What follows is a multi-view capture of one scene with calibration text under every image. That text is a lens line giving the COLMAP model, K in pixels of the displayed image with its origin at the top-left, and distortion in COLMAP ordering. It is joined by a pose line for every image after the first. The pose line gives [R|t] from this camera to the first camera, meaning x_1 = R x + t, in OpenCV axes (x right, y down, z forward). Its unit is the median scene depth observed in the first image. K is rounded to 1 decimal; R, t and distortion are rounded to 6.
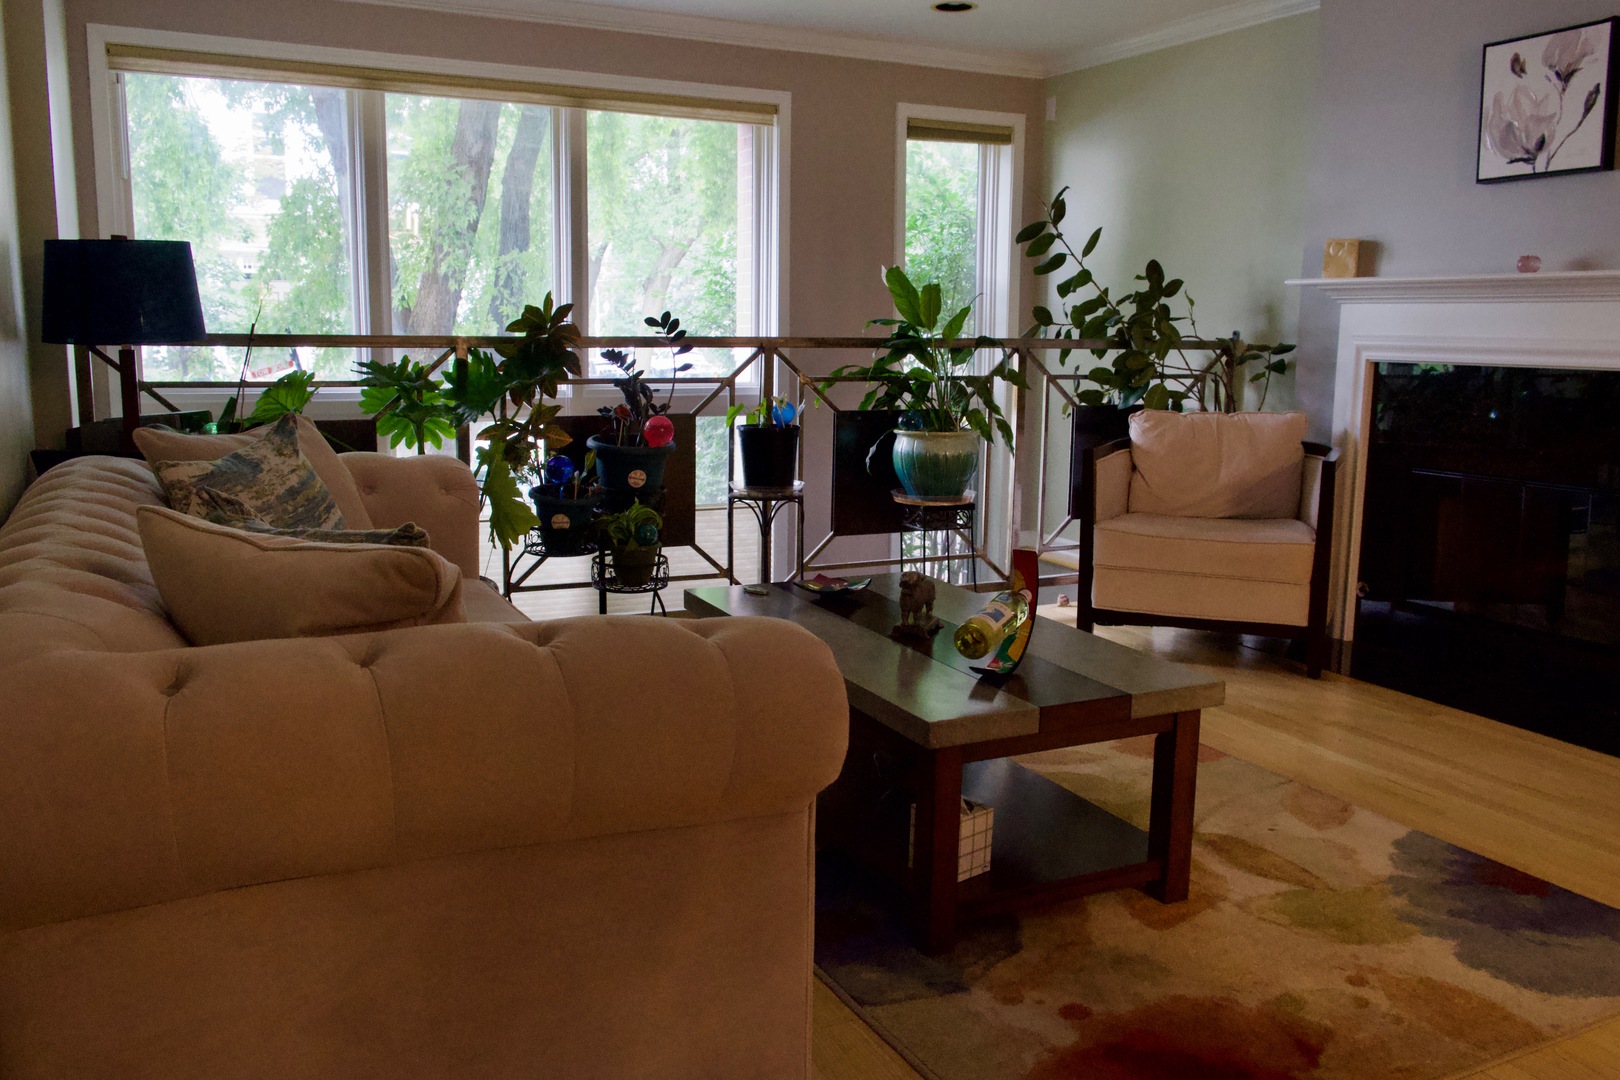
lens RADIAL K [[1333.7, 0, 810.6], [0, 1333.7, 533.3], [0, 0, 1]] dist [0.006232, 0.016855]
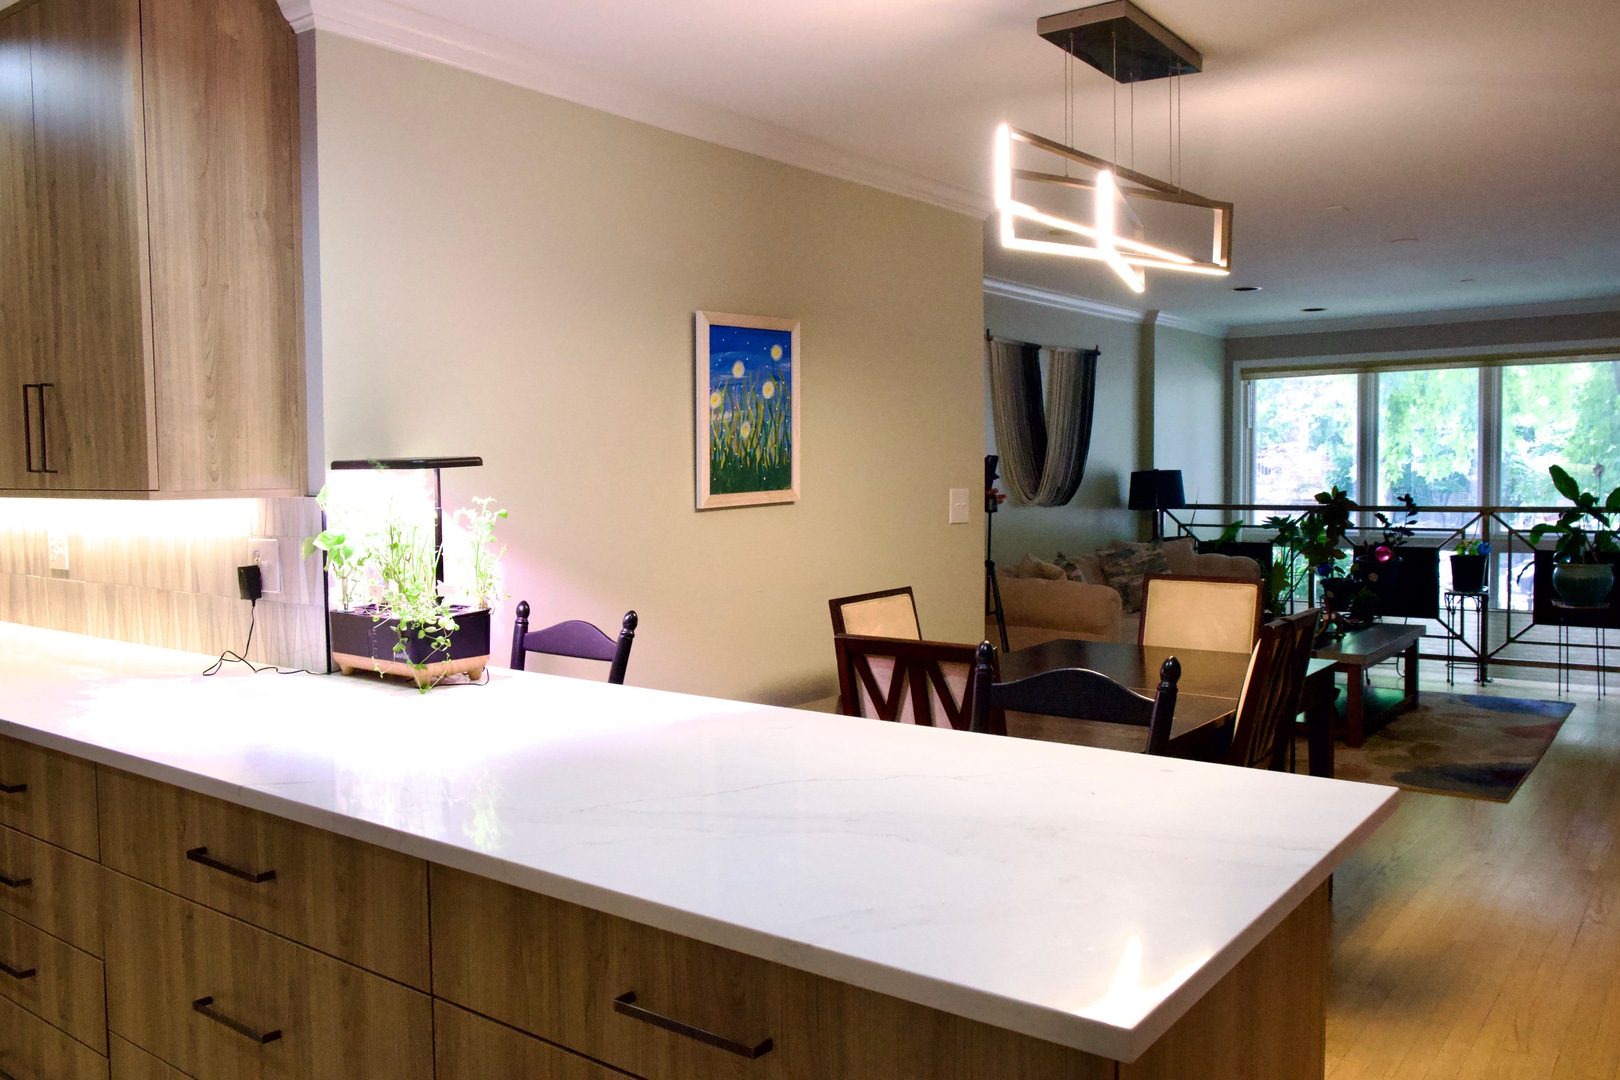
lens RADIAL K [[1333.7, 0, 809.5], [0, 1333.7, 541.0], [0, 0, 1]] dist [0.006232, 0.016855]
pose [[0.469113, 0.033870, -0.882488, 1.203148], [-0.120968, 0.992310, -0.026220, 0.058874], [0.874814, 0.119053, 0.469603, -0.669882]]
